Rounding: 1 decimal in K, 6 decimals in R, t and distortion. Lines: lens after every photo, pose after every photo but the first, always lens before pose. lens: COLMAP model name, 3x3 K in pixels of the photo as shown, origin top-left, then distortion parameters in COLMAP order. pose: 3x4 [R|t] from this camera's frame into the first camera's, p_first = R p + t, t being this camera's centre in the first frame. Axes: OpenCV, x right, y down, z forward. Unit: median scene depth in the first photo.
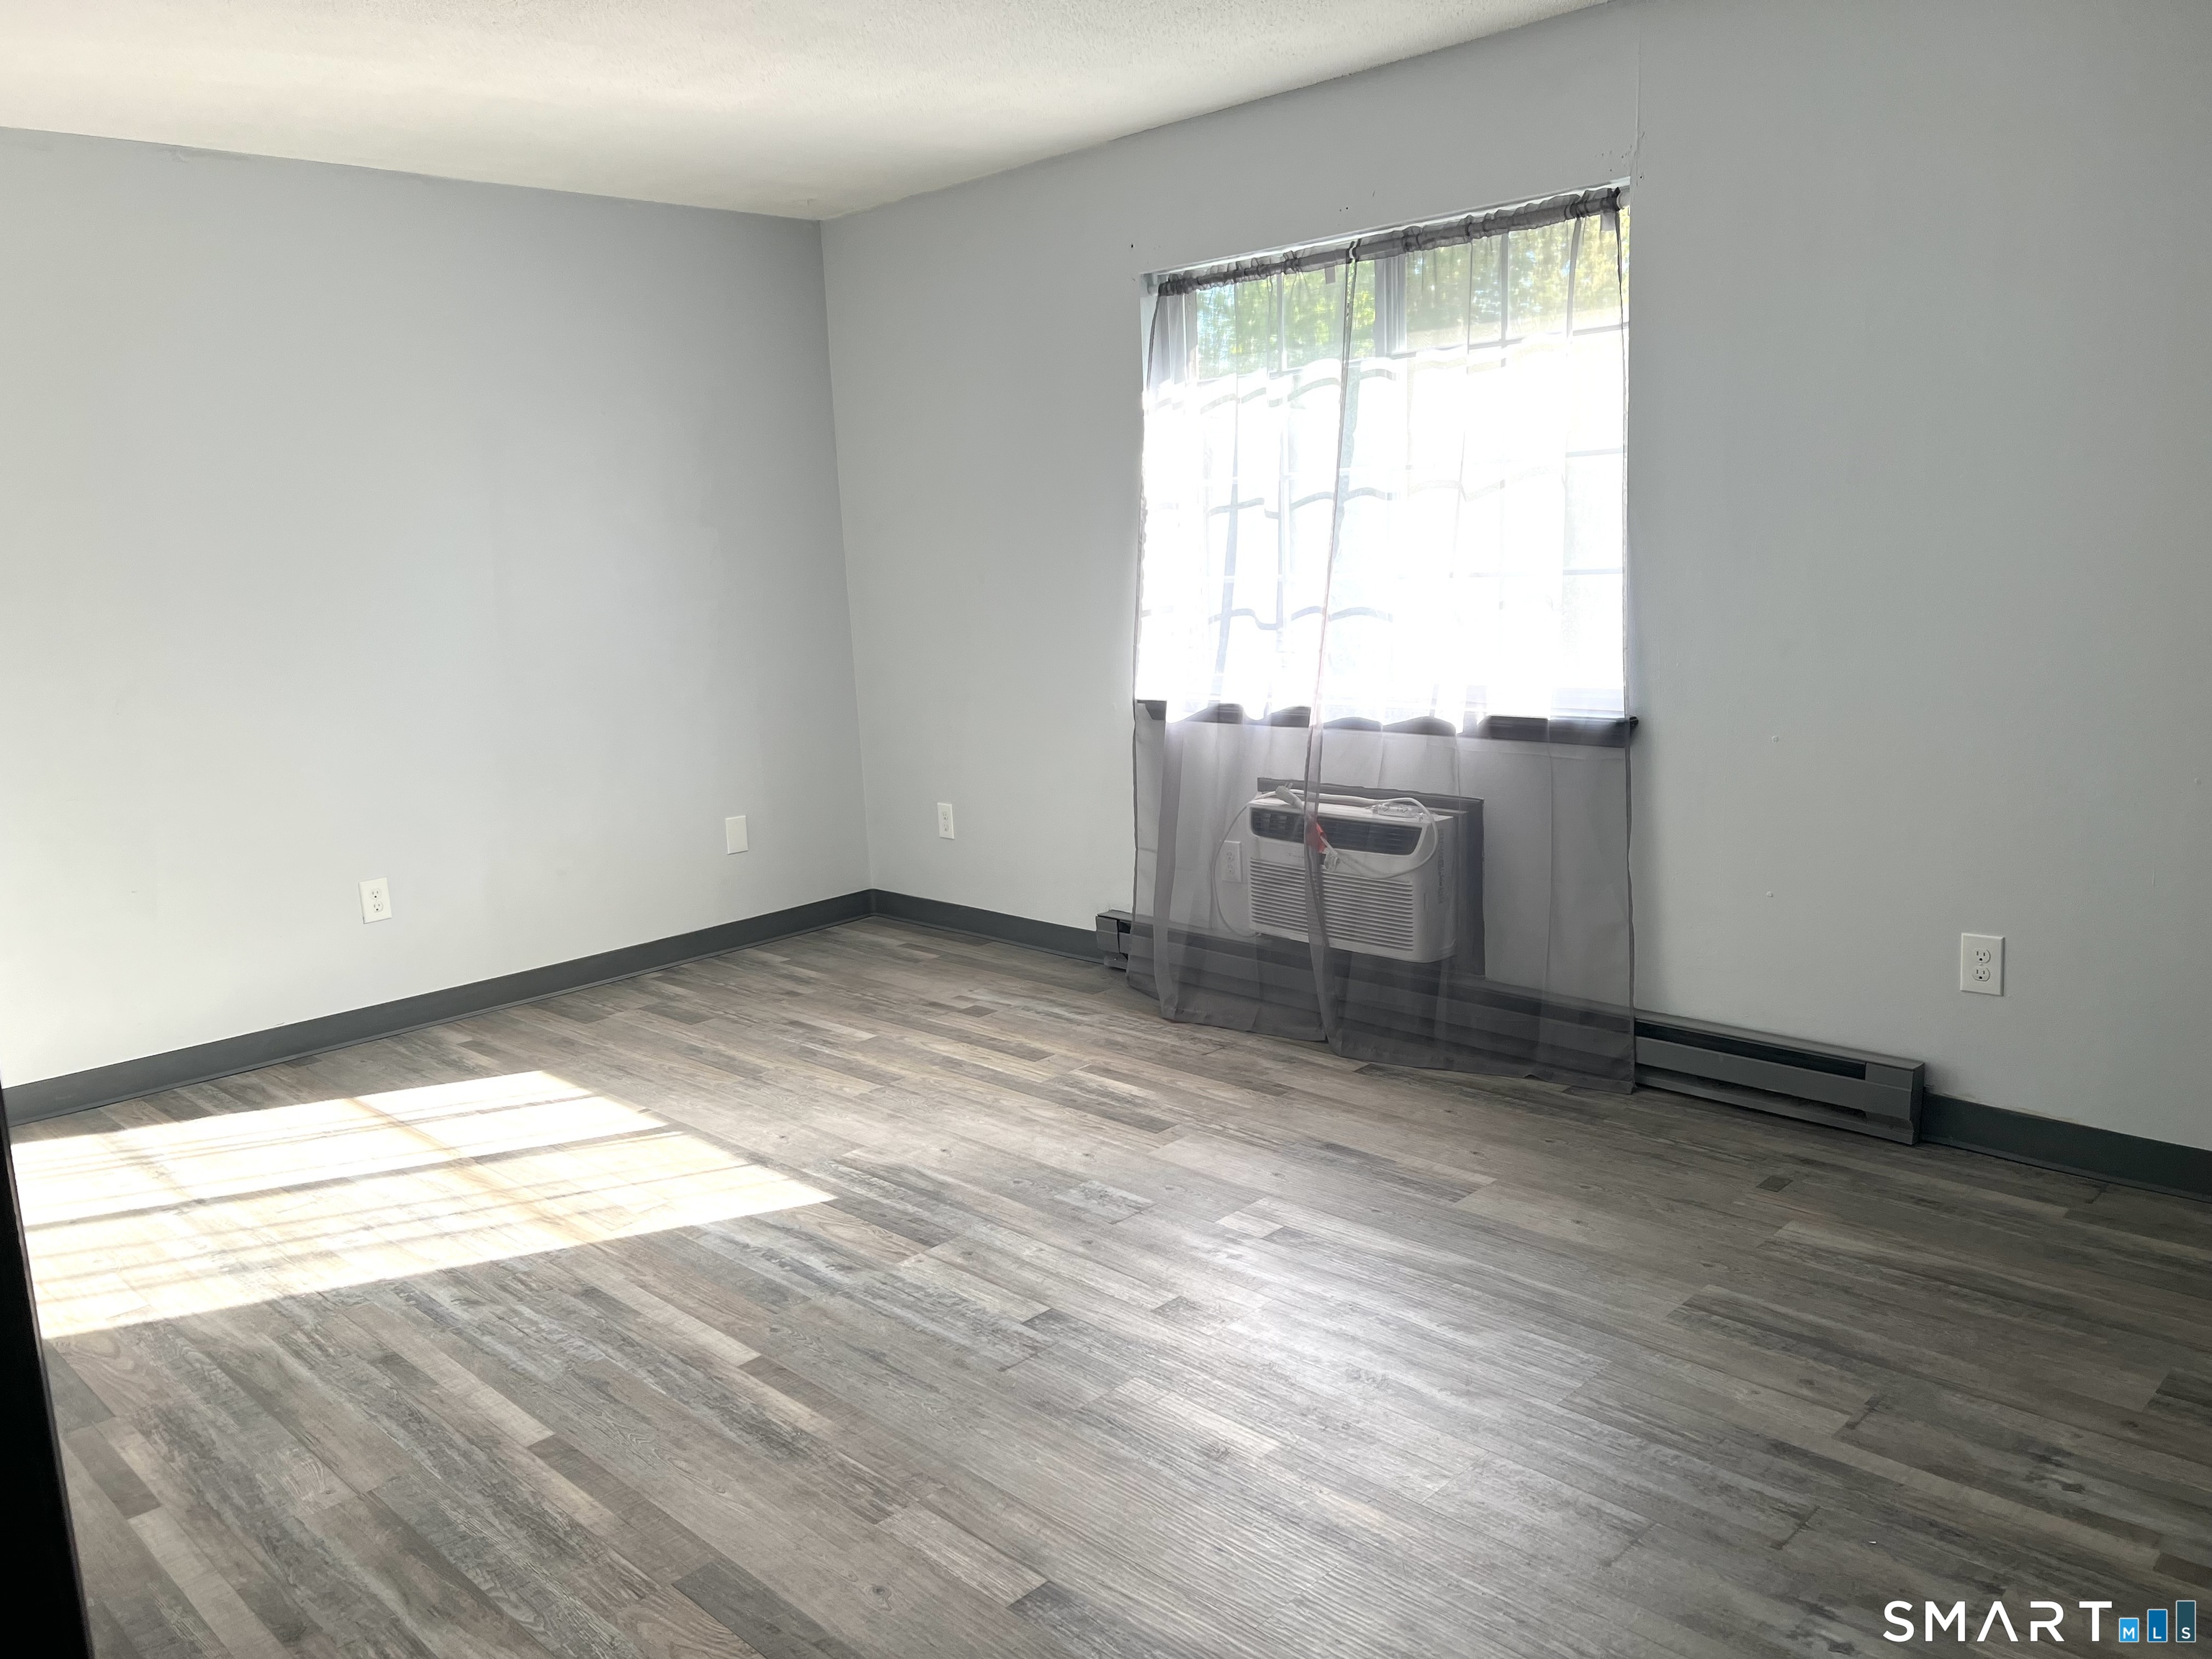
lens RADIAL K [[1677.0, 0, 1106.5], [0, 1677.0, 831.6], [0, 0, 1]] dist [0.060960, -0.024368]
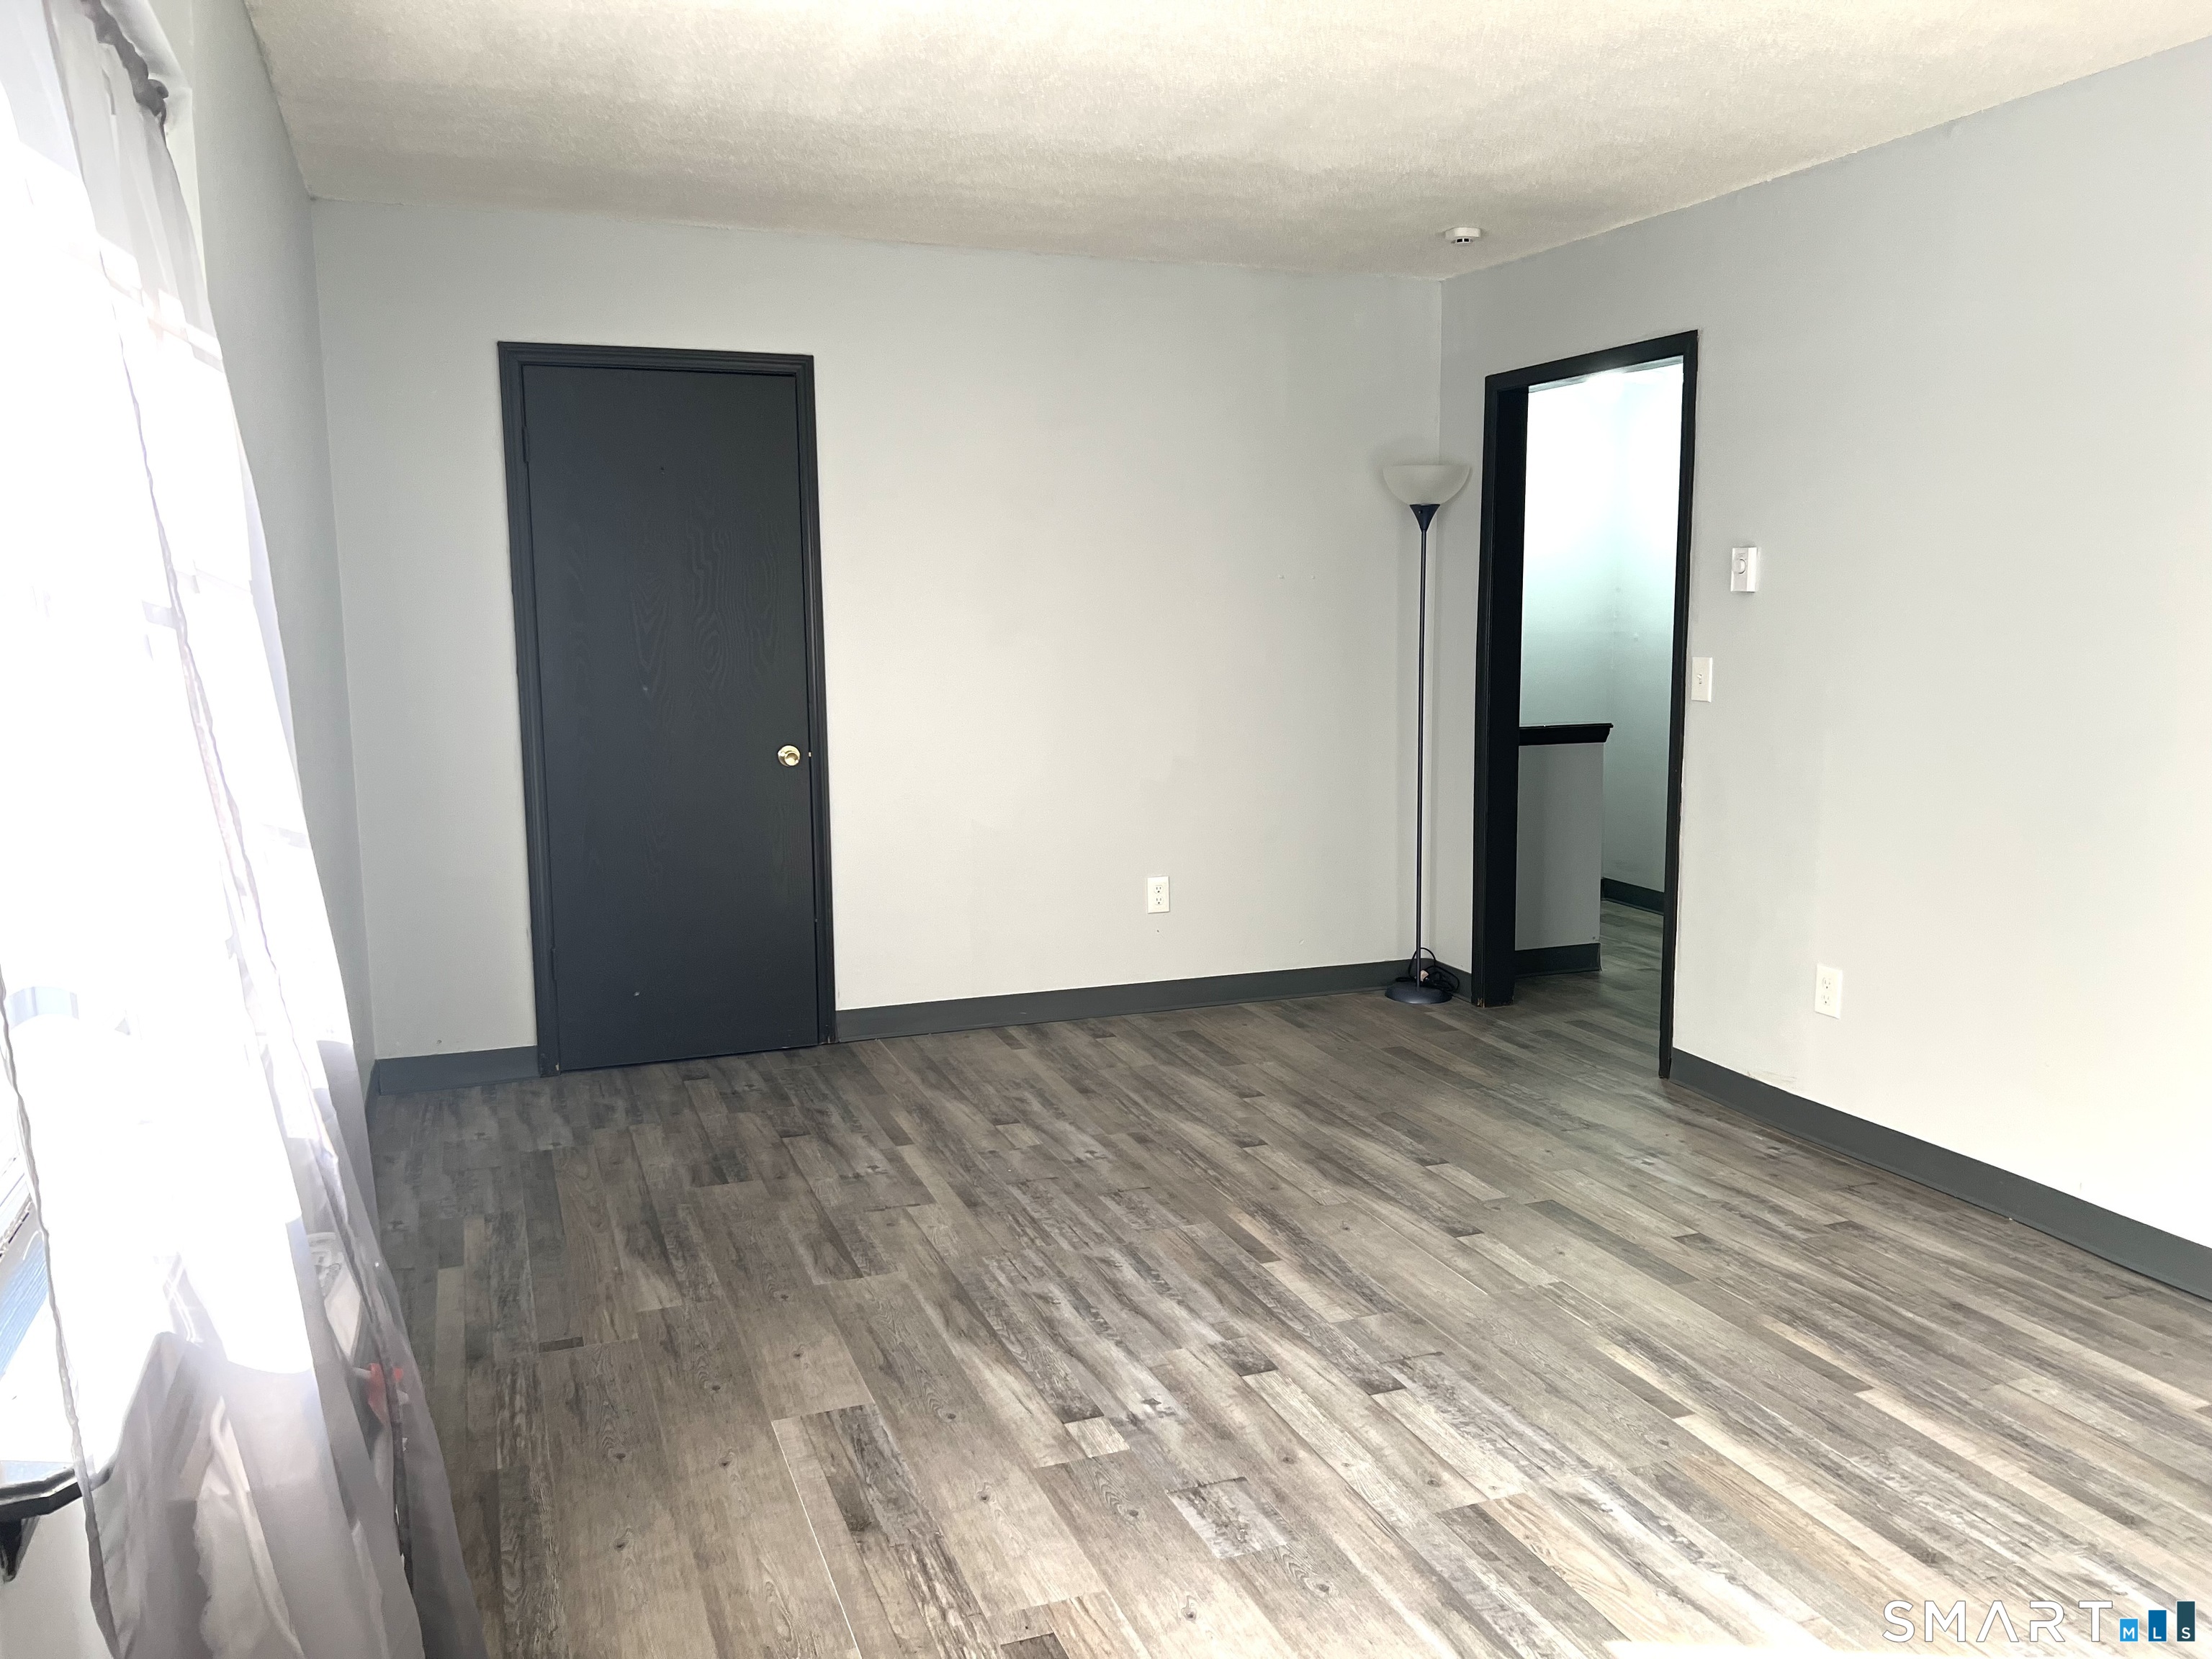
lens RADIAL K [[1677.0, 0, 1106.2], [0, 1677.0, 829.2], [0, 0, 1]] dist [0.060960, -0.024368]
pose [[-0.911659, -0.009278, 0.410842, -0.291093], [0.117518, 0.952108, 0.282276, -0.324920], [-0.393785, 0.305621, -0.866908, 1.789934]]
